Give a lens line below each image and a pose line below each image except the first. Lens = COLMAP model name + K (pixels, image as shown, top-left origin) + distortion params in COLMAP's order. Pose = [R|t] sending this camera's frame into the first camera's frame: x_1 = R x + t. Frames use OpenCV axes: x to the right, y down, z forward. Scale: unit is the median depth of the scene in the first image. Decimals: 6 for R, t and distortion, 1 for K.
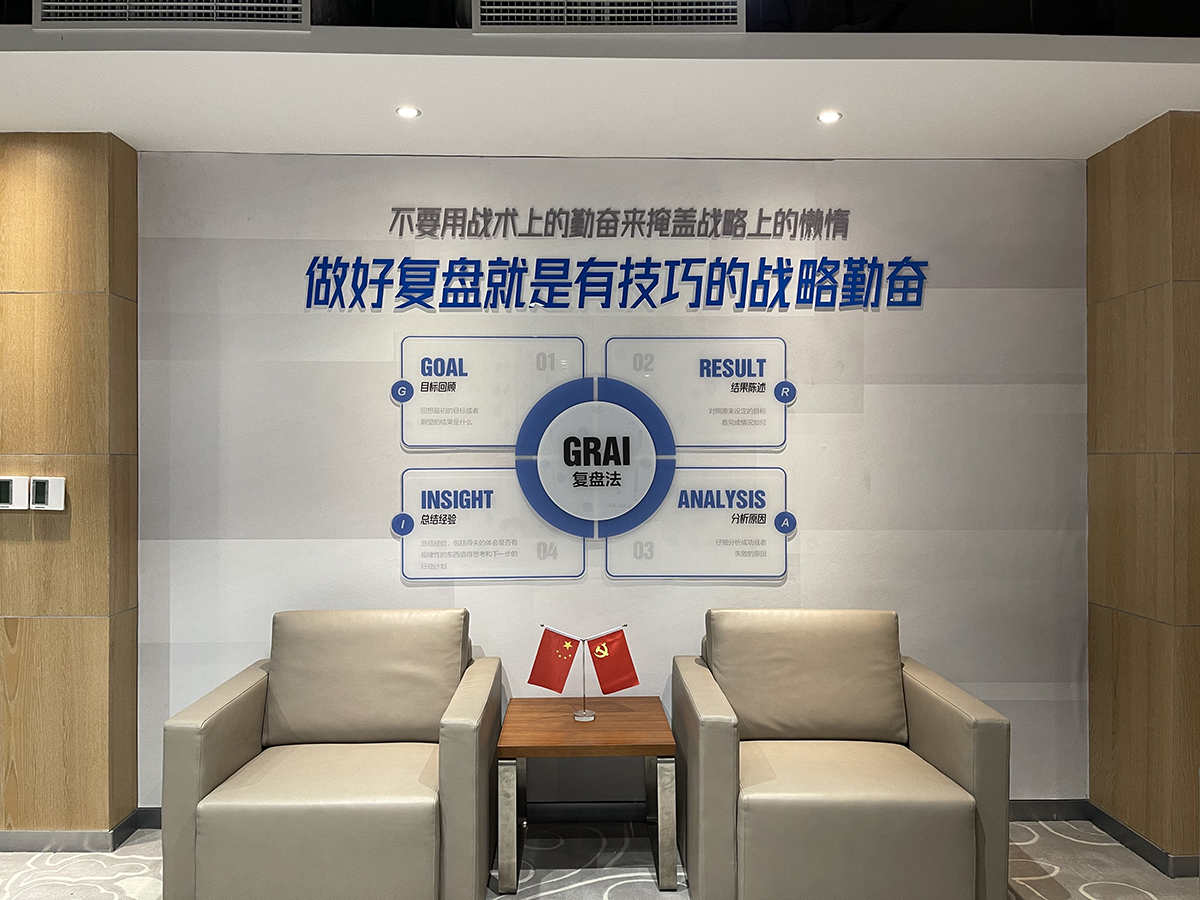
lens RADIAL K [[906.8, 0, 598.0], [0, 906.8, 455.1], [0, 0, 1]] dist [0.039773, -0.032177]
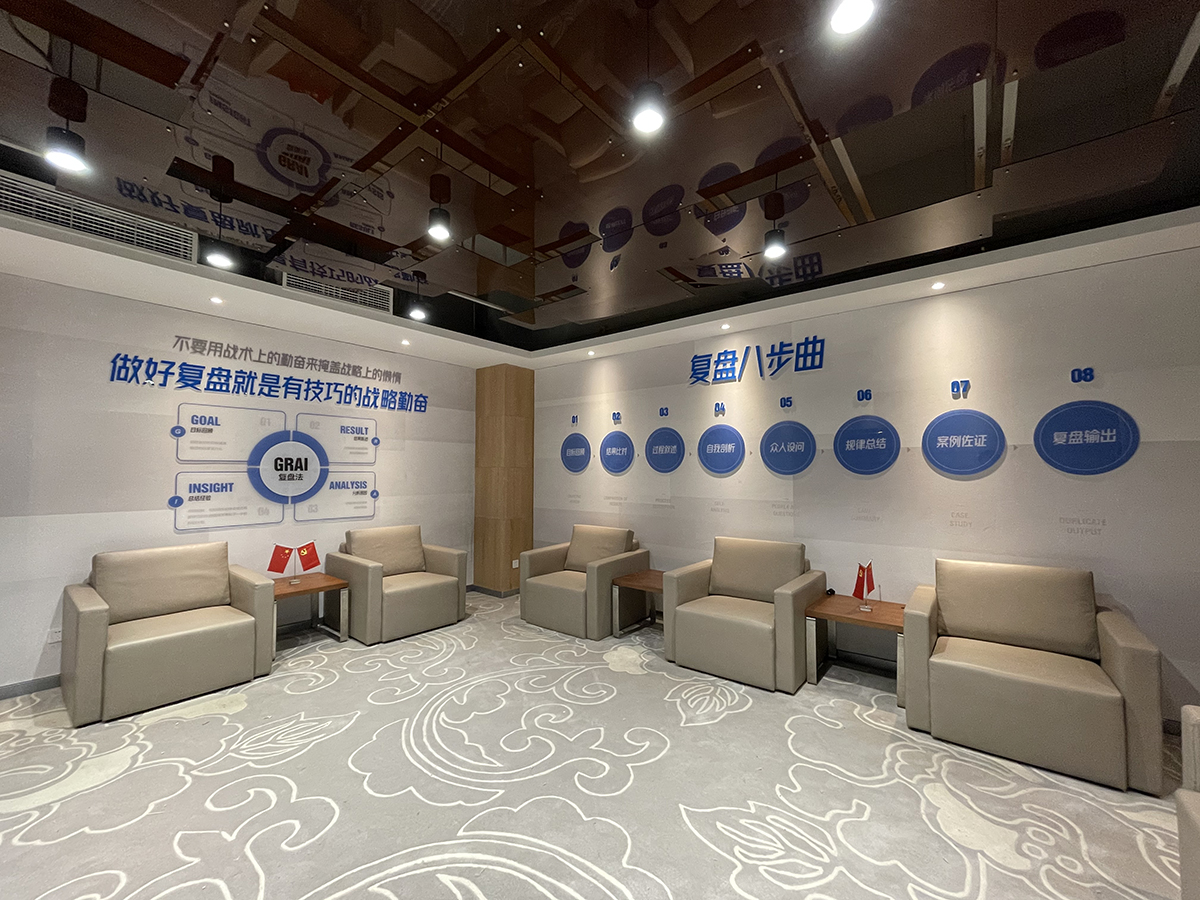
lens RADIAL K [[479.7, 0, 595.7], [0, 479.7, 450.0], [0, 0, 1]] dist [-0.002426, 0.000097]
pose [[0.647984, 0.036049, 0.760800, -0.408165], [-0.007937, 0.999145, -0.040583, 0.002251], [-0.761612, 0.020258, 0.647716, -0.314201]]
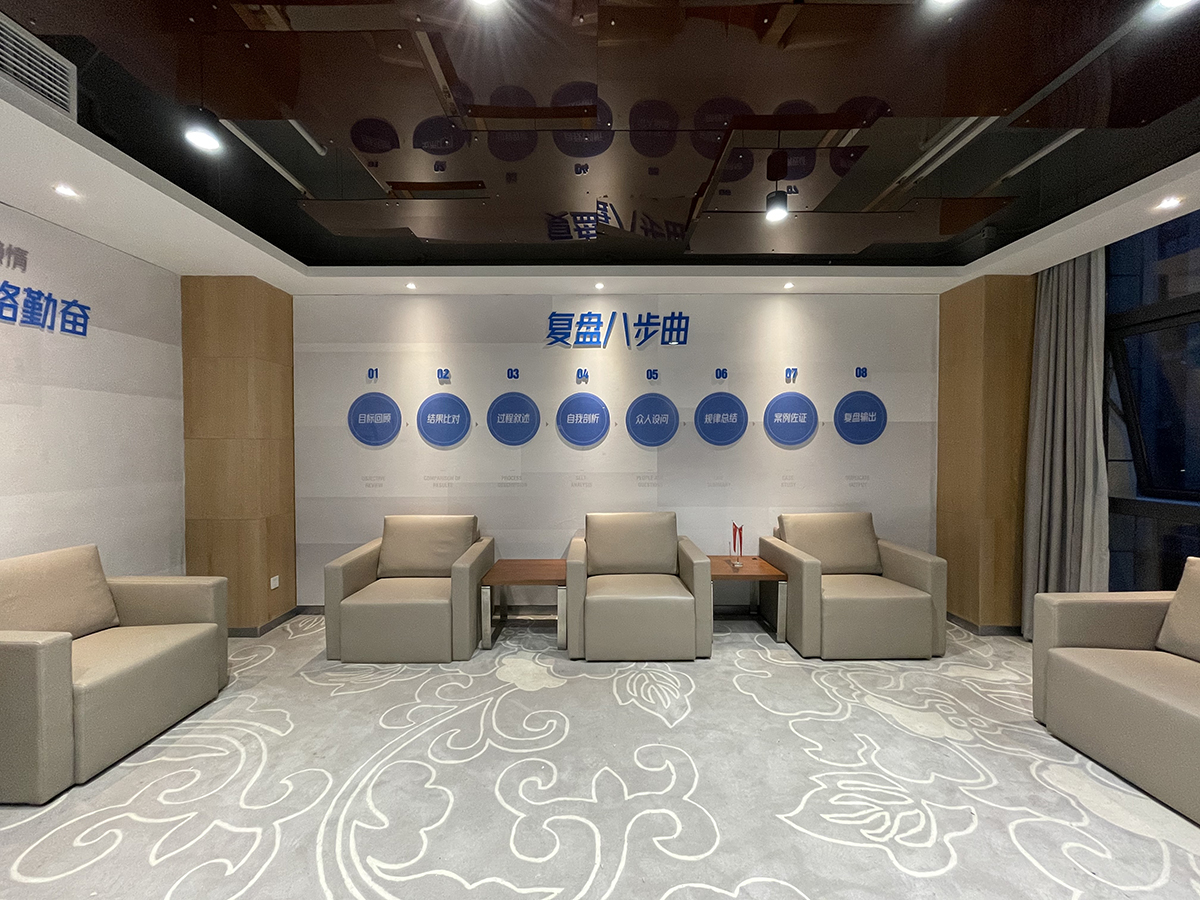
lens RADIAL K [[479.7, 0, 599.6], [0, 479.7, 450.7], [0, 0, 1]] dist [-0.002426, 0.000097]
pose [[0.029592, -0.011373, 0.999497, -0.401848], [-0.003565, 0.999928, 0.011484, 0.008700], [-0.999556, -0.003903, 0.029549, 0.155190]]
